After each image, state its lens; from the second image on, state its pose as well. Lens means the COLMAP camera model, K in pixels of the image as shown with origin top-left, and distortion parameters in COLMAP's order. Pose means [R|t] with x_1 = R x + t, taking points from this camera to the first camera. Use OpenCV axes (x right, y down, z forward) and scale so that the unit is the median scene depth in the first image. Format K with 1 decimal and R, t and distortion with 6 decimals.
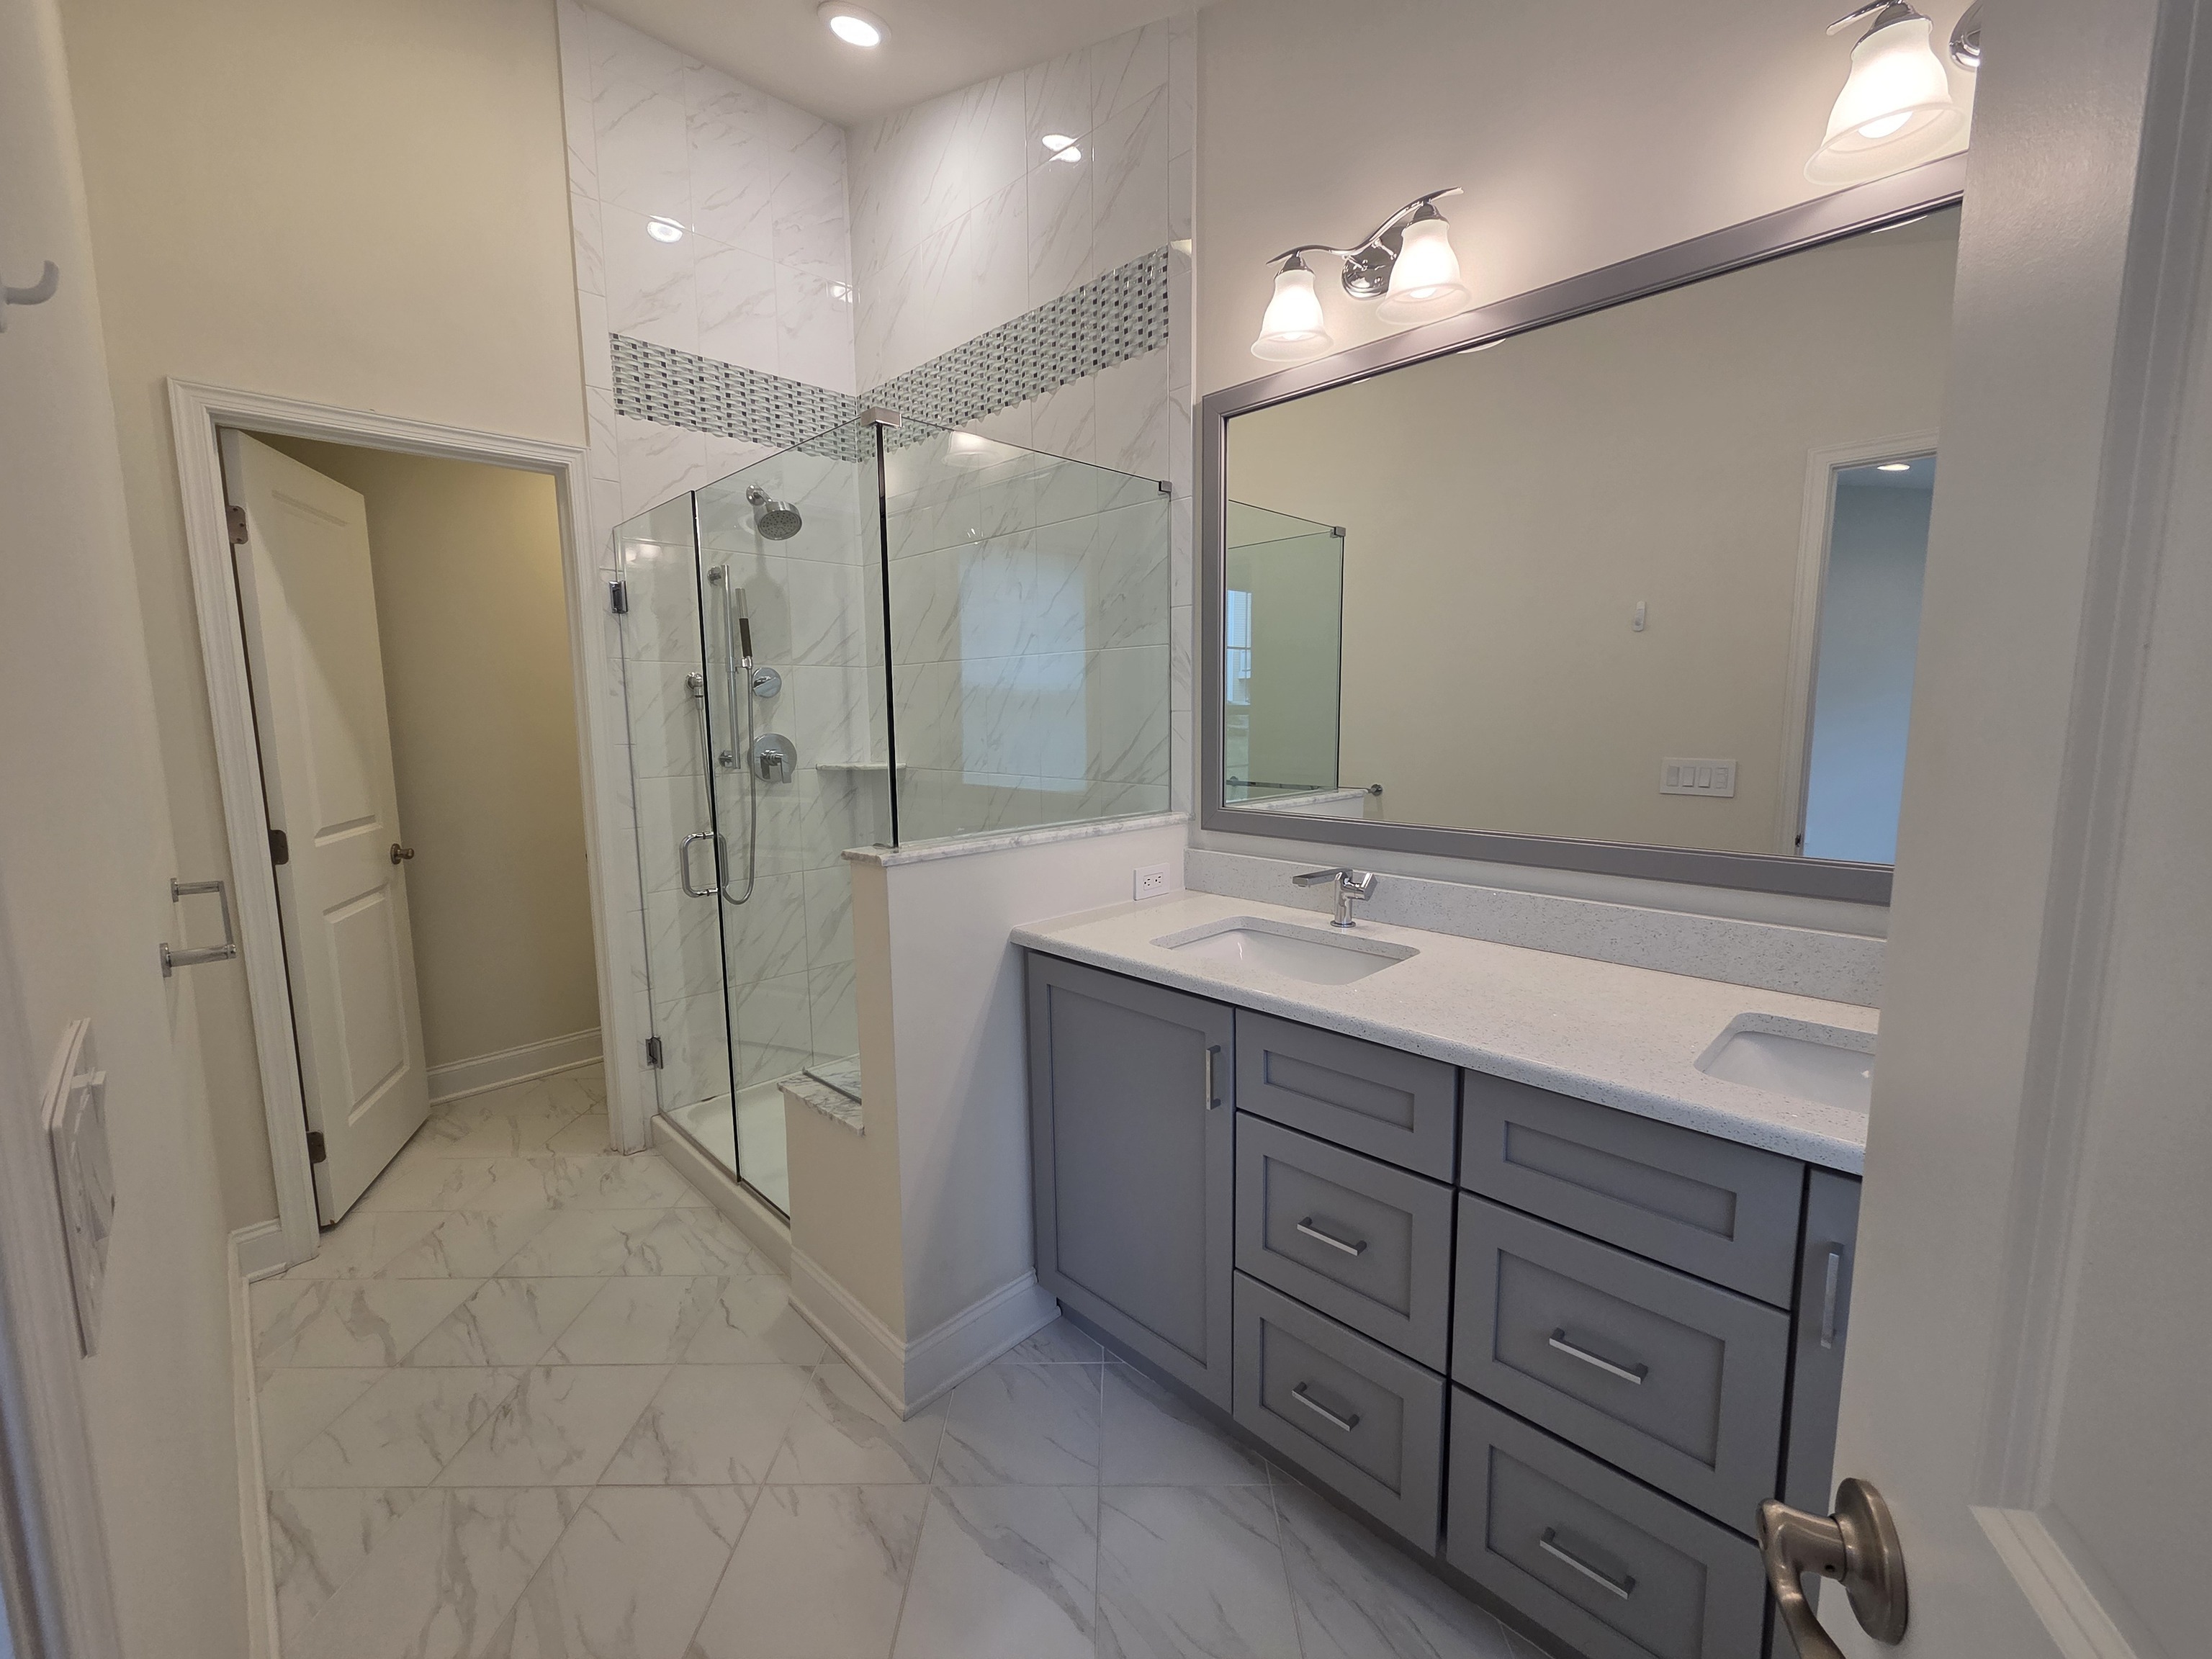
lens RADIAL K [[905.2, 0, 1109.7], [0, 905.2, 819.1], [0, 0, 1]] dist [0.005302, -0.000800]
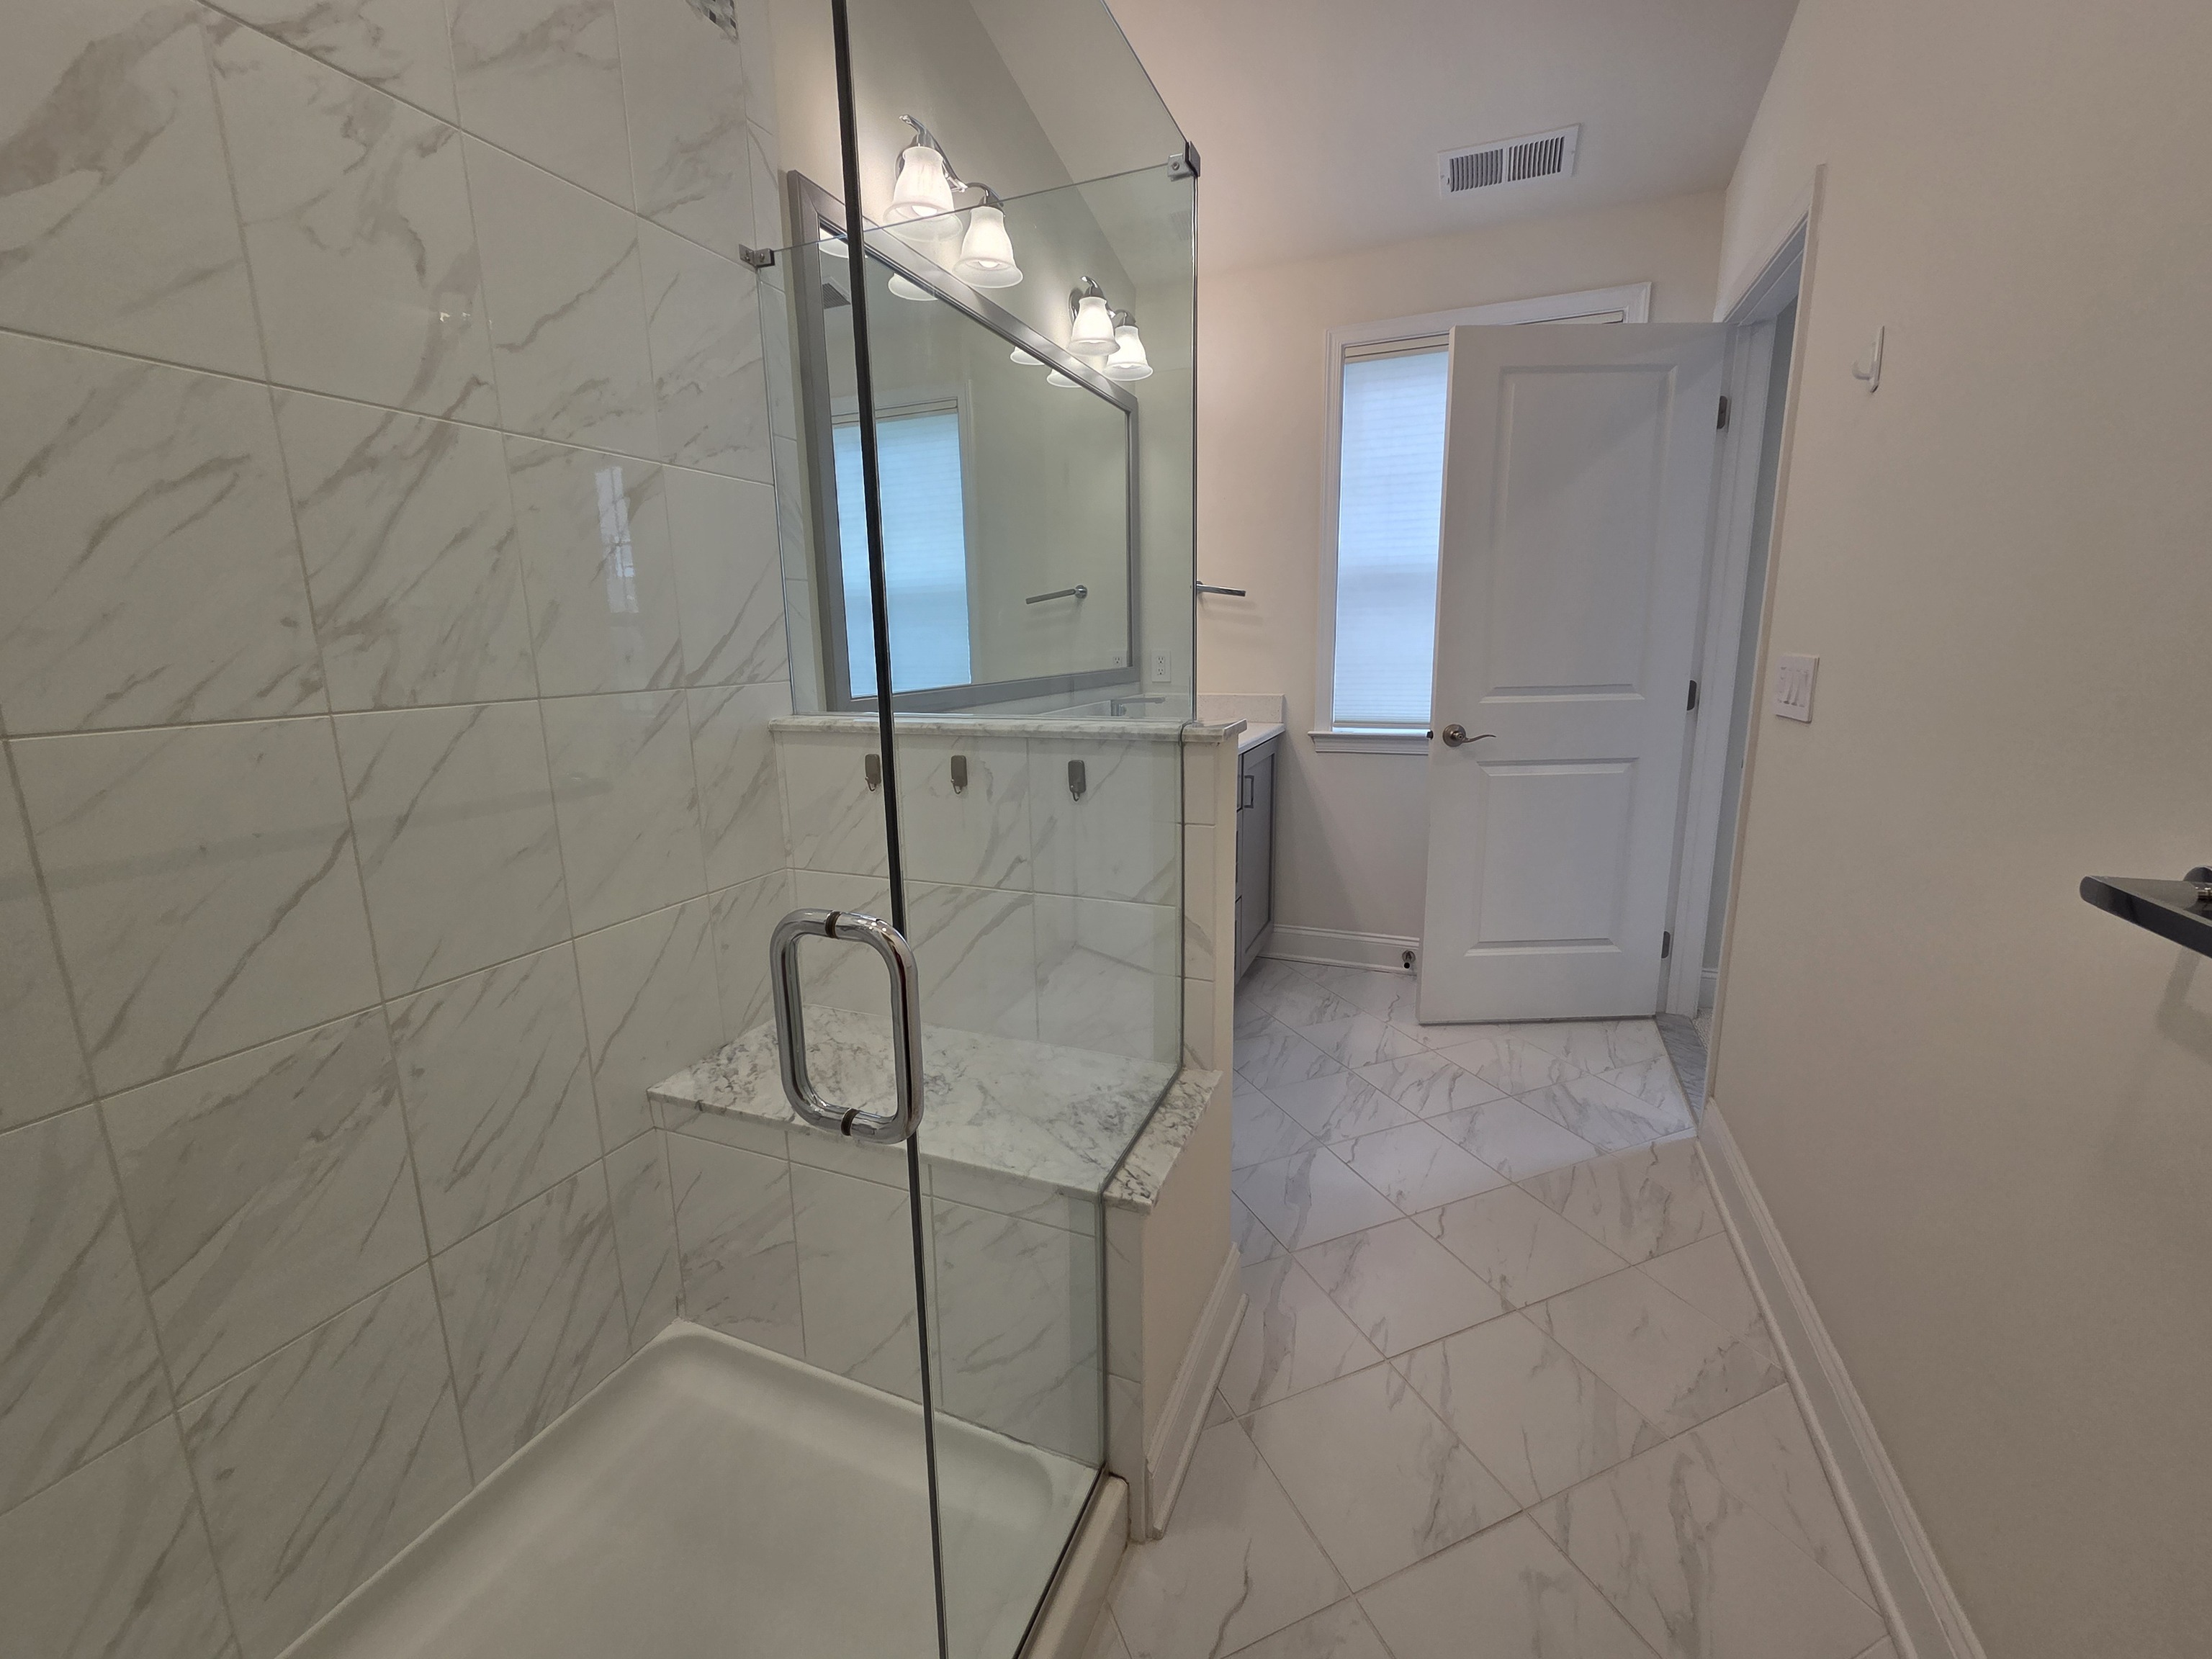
lens RADIAL K [[905.2, 0, 1105.9], [0, 905.2, 827.9], [0, 0, 1]] dist [0.005302, -0.000800]
pose [[-0.387263, -0.169664, 0.906224, -0.906599], [0.138208, 0.961132, 0.239005, -0.077029], [-0.911551, 0.217805, -0.348762, 1.285897]]
